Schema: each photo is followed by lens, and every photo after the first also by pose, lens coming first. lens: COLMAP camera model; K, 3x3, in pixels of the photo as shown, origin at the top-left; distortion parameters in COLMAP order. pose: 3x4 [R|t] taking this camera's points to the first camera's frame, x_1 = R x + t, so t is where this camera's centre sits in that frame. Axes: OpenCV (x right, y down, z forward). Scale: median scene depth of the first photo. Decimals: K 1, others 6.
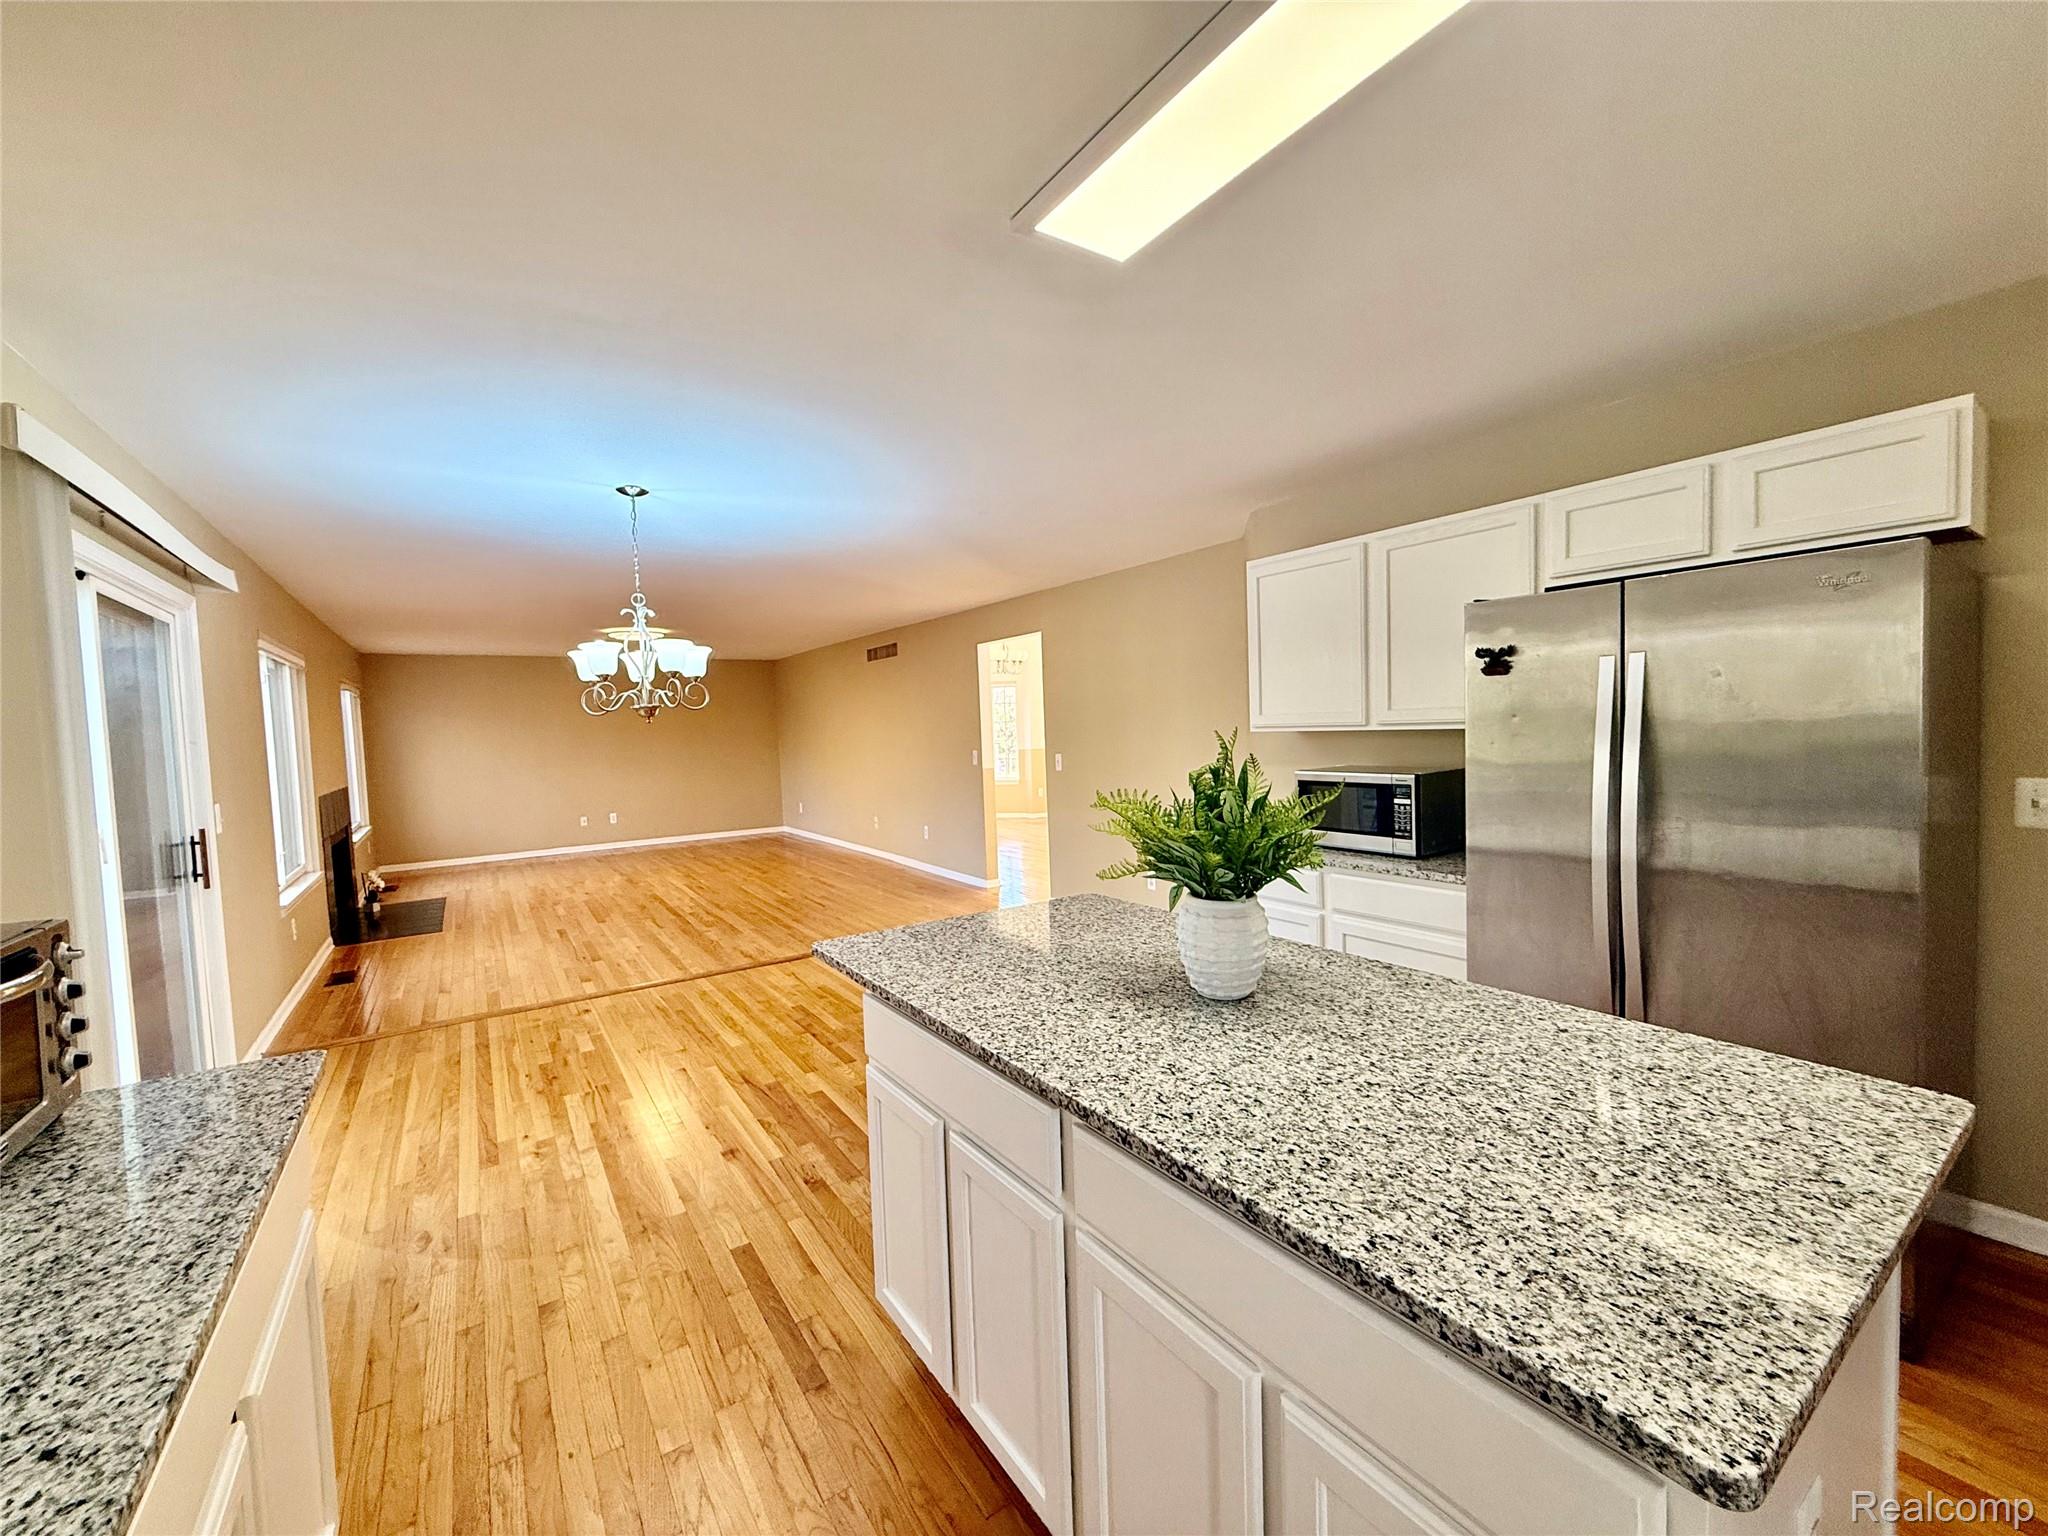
lens RADIAL K [[815.3, 0, 1019.9], [0, 815.3, 767.0], [0, 0, 1]] dist [-0.000525, -0.000023]
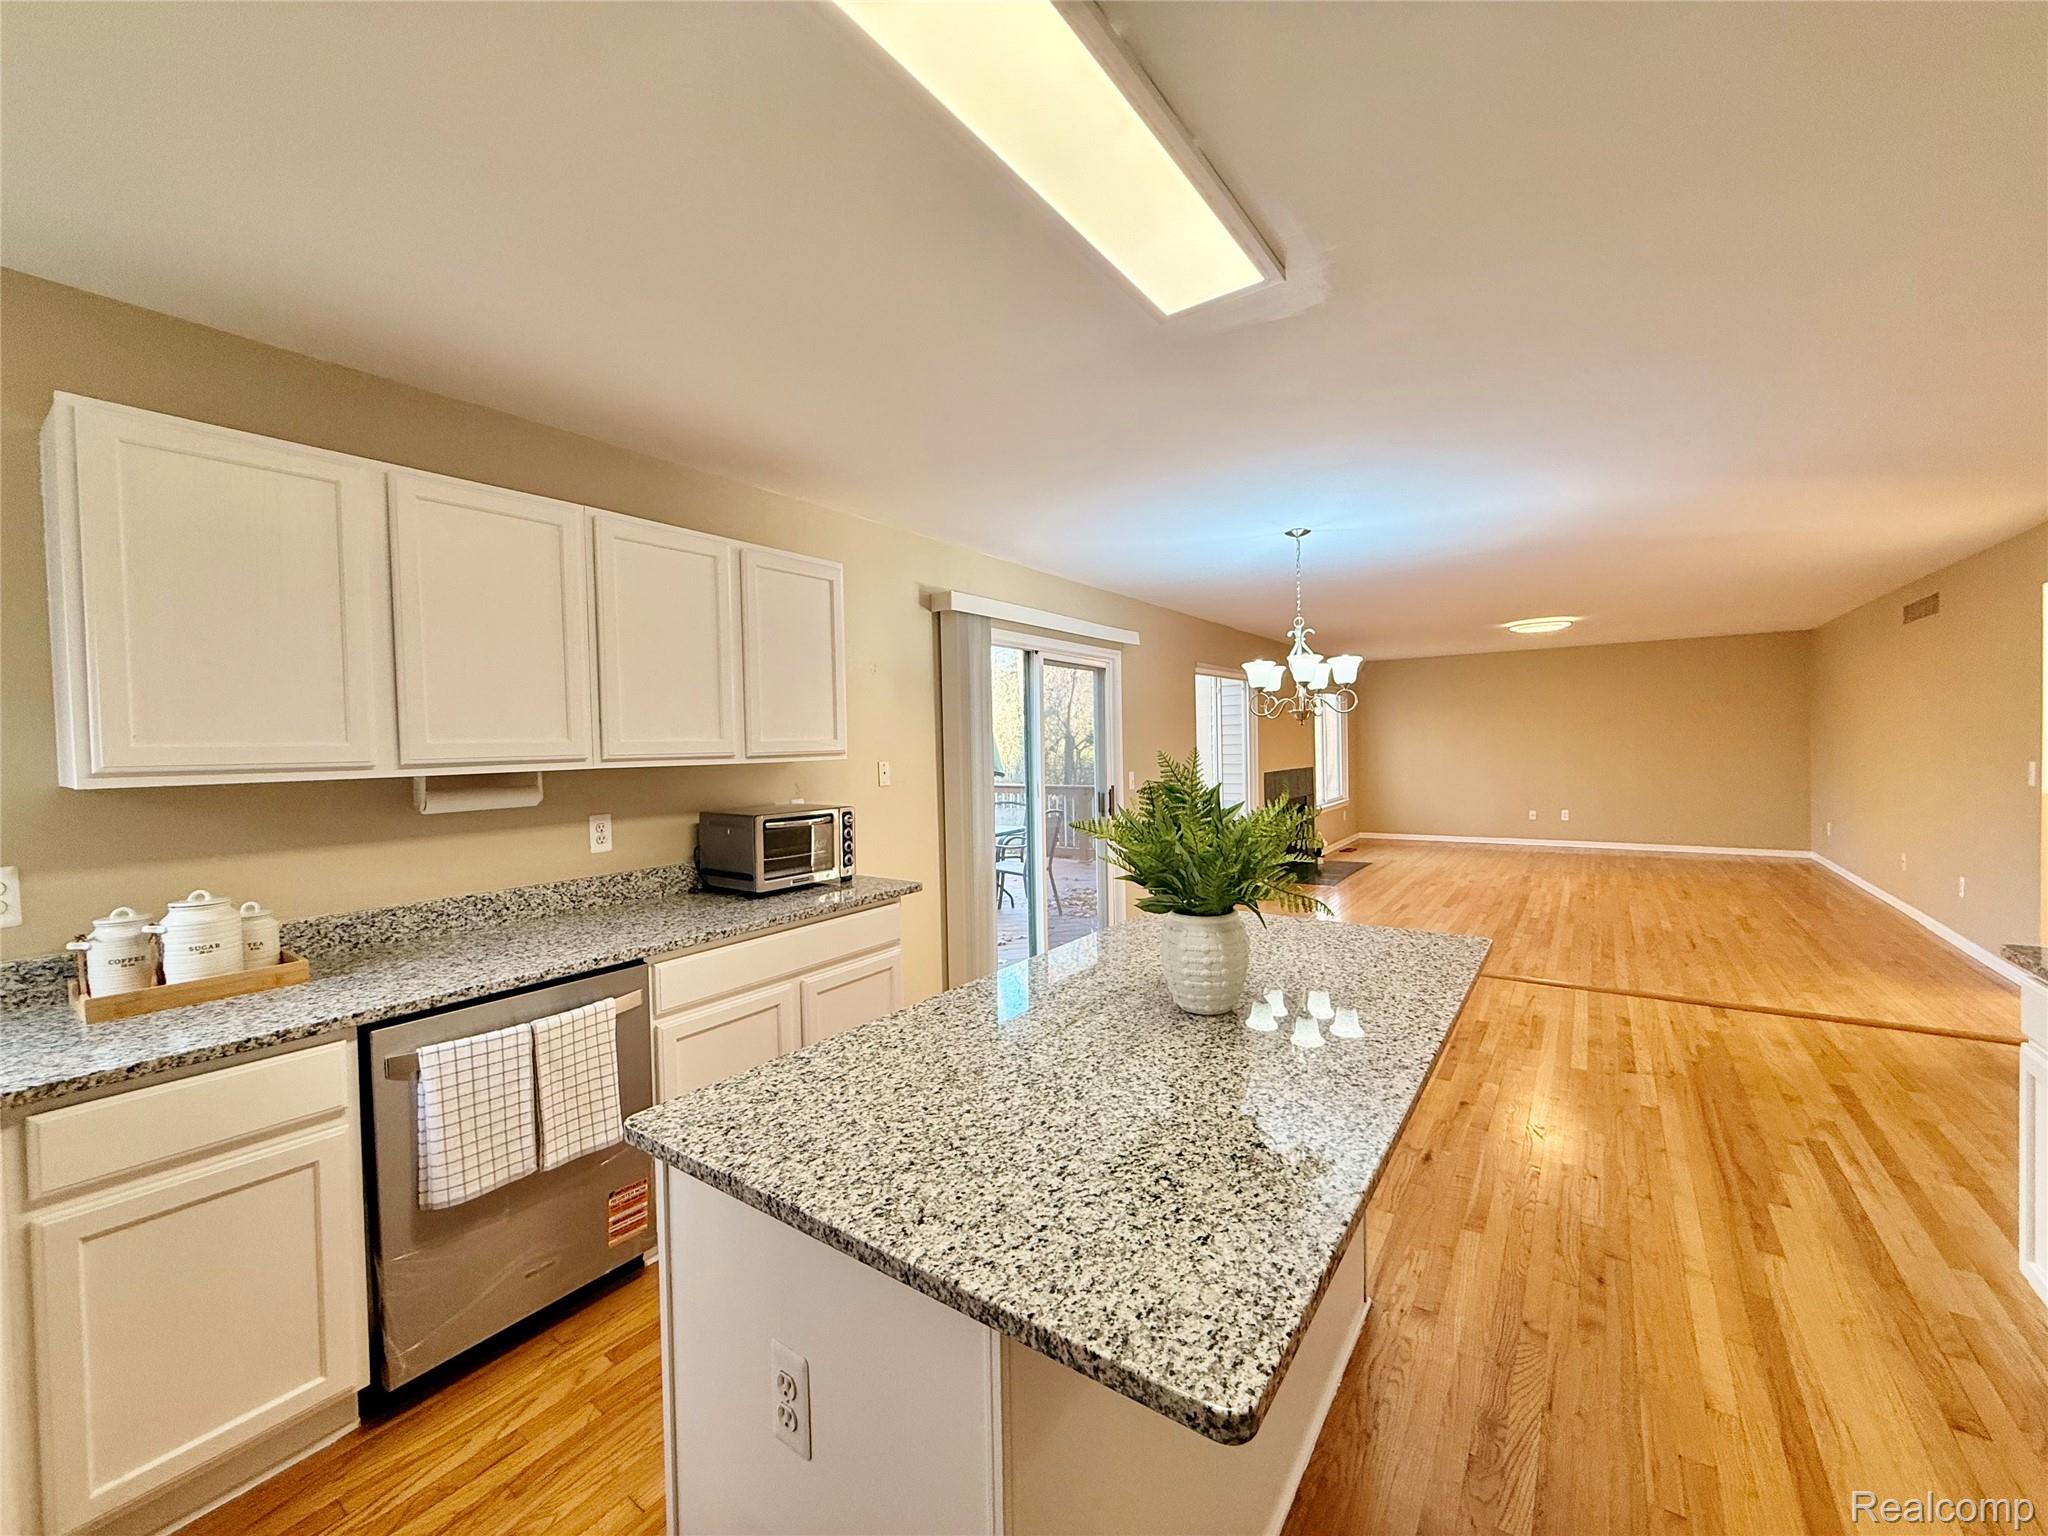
lens RADIAL K [[815.3, 0, 1019.9], [0, 815.3, 767.0], [0, 0, 1]] dist [-0.000525, -0.000023]
pose [[0.346016, 0.052681, -0.936748, 1.337188], [-0.038720, 0.998374, 0.041844, -0.068648], [0.937429, 0.021792, 0.347494, 0.511352]]
